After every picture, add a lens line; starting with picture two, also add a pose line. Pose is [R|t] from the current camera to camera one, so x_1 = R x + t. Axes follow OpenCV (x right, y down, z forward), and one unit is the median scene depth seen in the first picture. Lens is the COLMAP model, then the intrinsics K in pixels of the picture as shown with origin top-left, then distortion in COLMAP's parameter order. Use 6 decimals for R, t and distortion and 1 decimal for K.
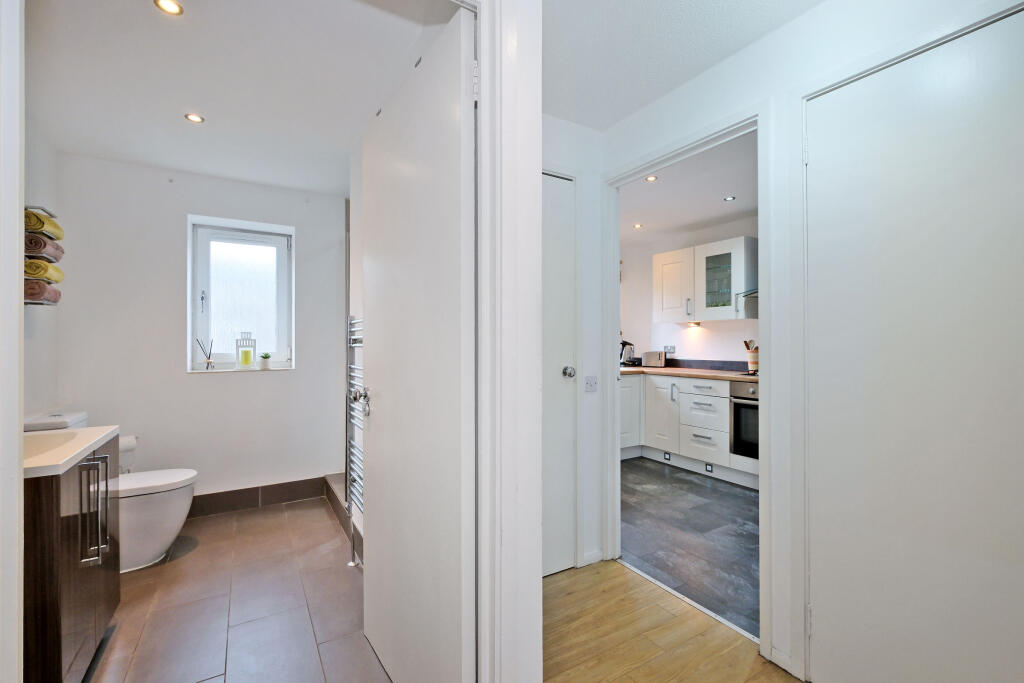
lens RADIAL K [[444.9, 0, 512.0], [0, 444.9, 341.5], [0, 0, 1]] dist [-0.007881, 0.003648]
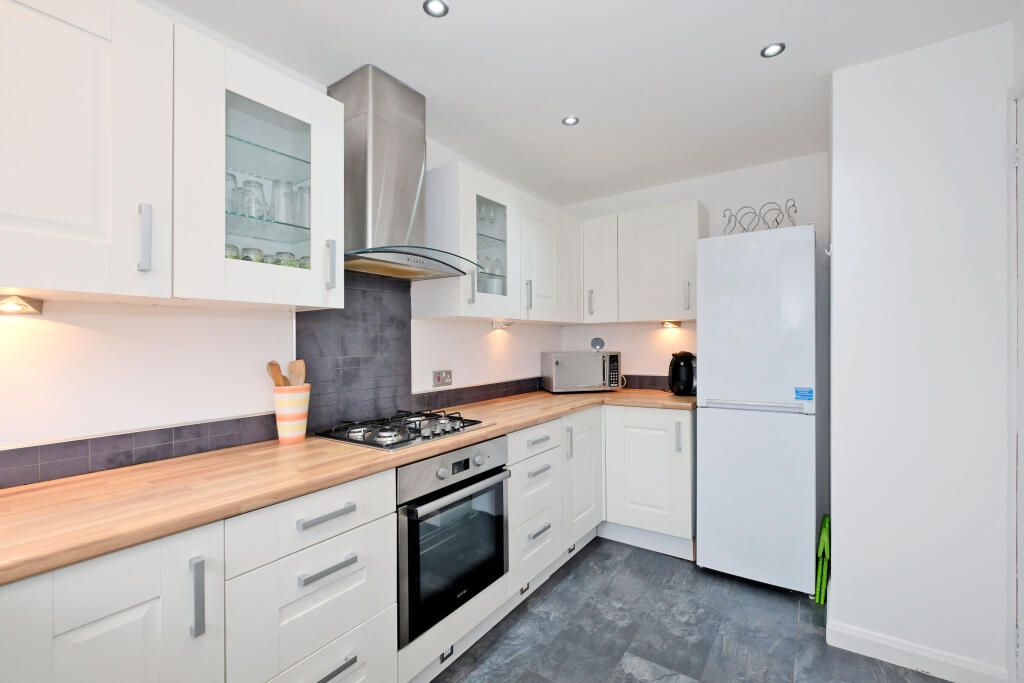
lens RADIAL K [[444.9, 0, 512.0], [0, 444.9, 341.5], [0, 0, 1]] dist [-0.007881, 0.003648]
pose [[-0.407587, 0.011018, 0.913100, 0.134286], [0.010170, 0.999920, -0.007526, -0.024788], [-0.913110, 0.006219, -0.407667, 1.537487]]
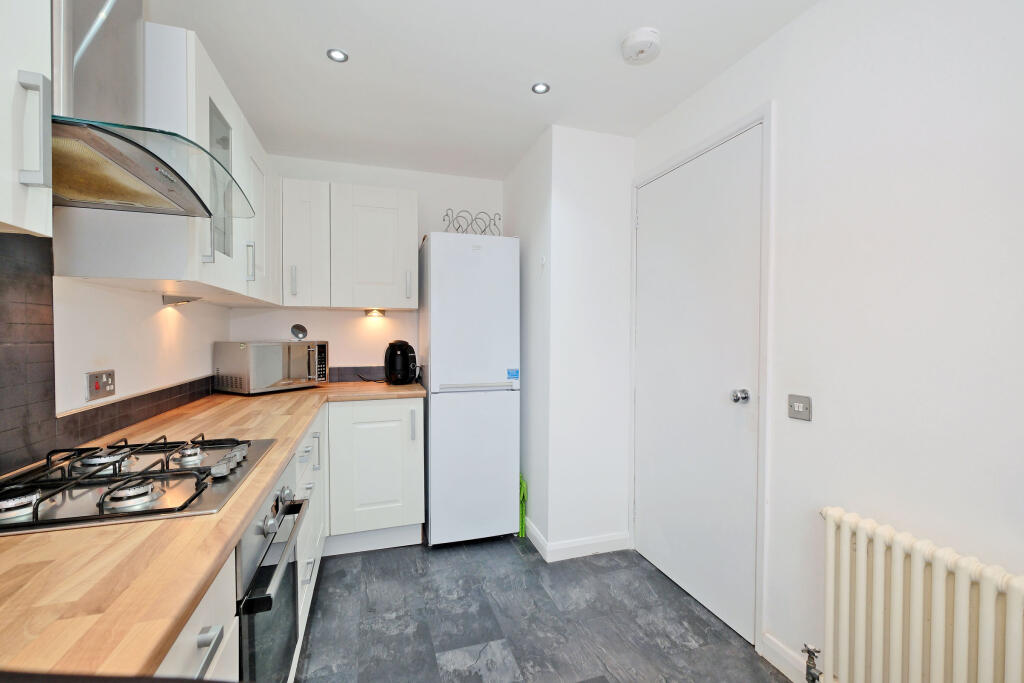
lens RADIAL K [[444.9, 0, 512.0], [0, 444.9, 341.5], [0, 0, 1]] dist [-0.007881, 0.003648]
pose [[-0.973806, -0.004159, 0.227342, 0.446761], [-0.001185, 0.999912, 0.013217, -0.016319], [-0.227377, 0.012602, -0.973725, 1.709759]]
